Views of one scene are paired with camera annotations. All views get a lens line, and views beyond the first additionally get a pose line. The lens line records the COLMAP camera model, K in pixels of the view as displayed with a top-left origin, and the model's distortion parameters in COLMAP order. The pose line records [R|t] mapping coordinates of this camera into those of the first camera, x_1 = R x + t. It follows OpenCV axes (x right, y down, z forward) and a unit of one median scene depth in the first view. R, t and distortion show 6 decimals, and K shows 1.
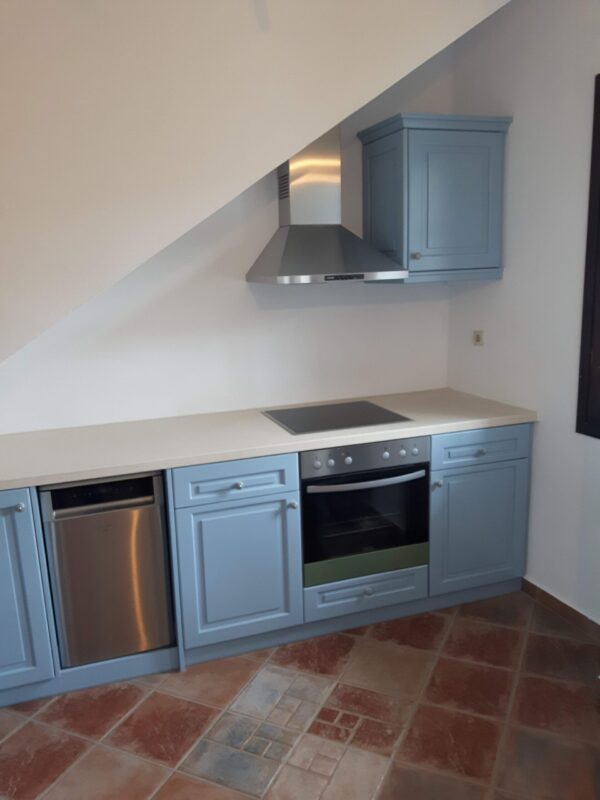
lens RADIAL K [[673.8, 0, 299.3], [0, 673.8, 411.3], [0, 0, 1]] dist [0.091006, -0.143240]
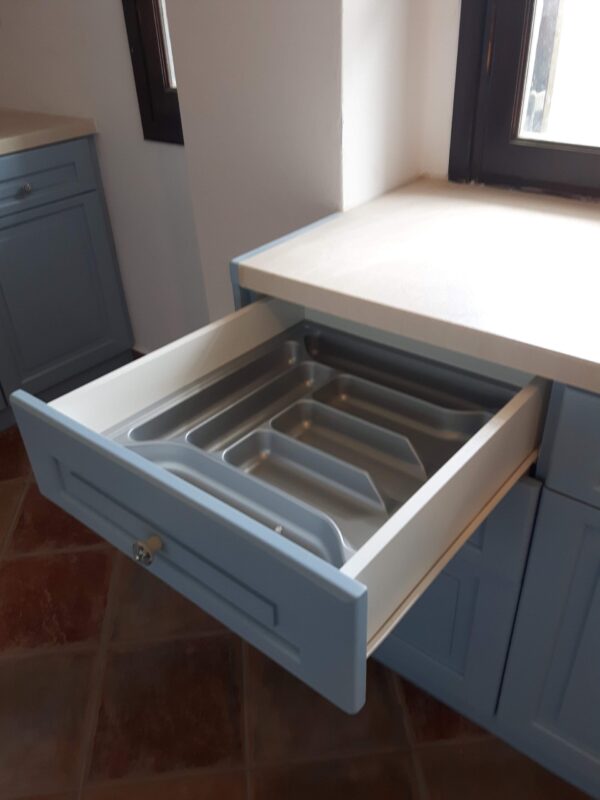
lens RADIAL K [[667.1, 0, 300.0], [0, 667.1, 400.0], [0, 0, 1]] dist [-0.007308, -0.008601]
pose [[0.866153, -0.281892, 0.412694, 0.177129], [0.127719, 0.923180, 0.362528, 0.048739], [-0.483185, -0.261296, 0.835618, 0.261911]]
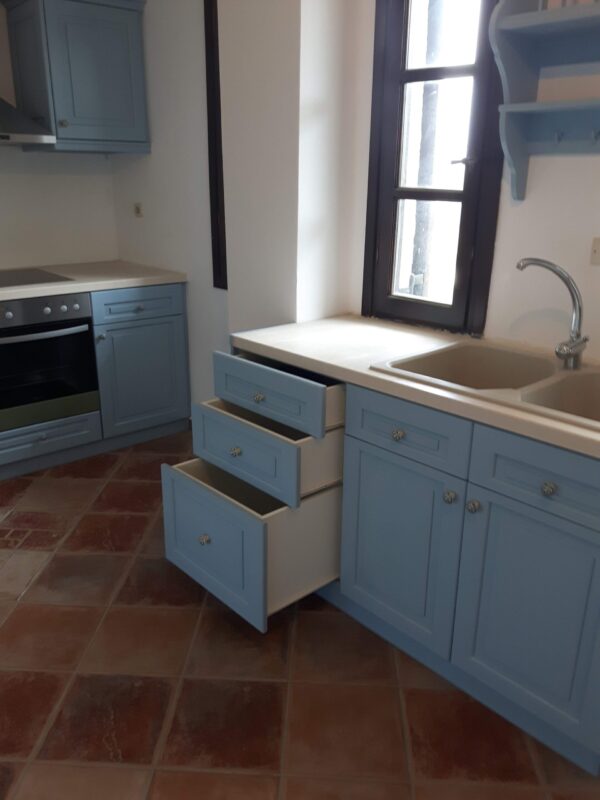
lens RADIAL K [[673.8, 0, 299.3], [0, 673.8, 411.3], [0, 0, 1]] dist [0.091006, -0.143240]
pose [[0.932421, -0.080999, 0.352179, 0.104597], [0.039740, 0.991629, 0.122855, 0.104725], [-0.359182, -0.100557, 0.927834, -0.179464]]
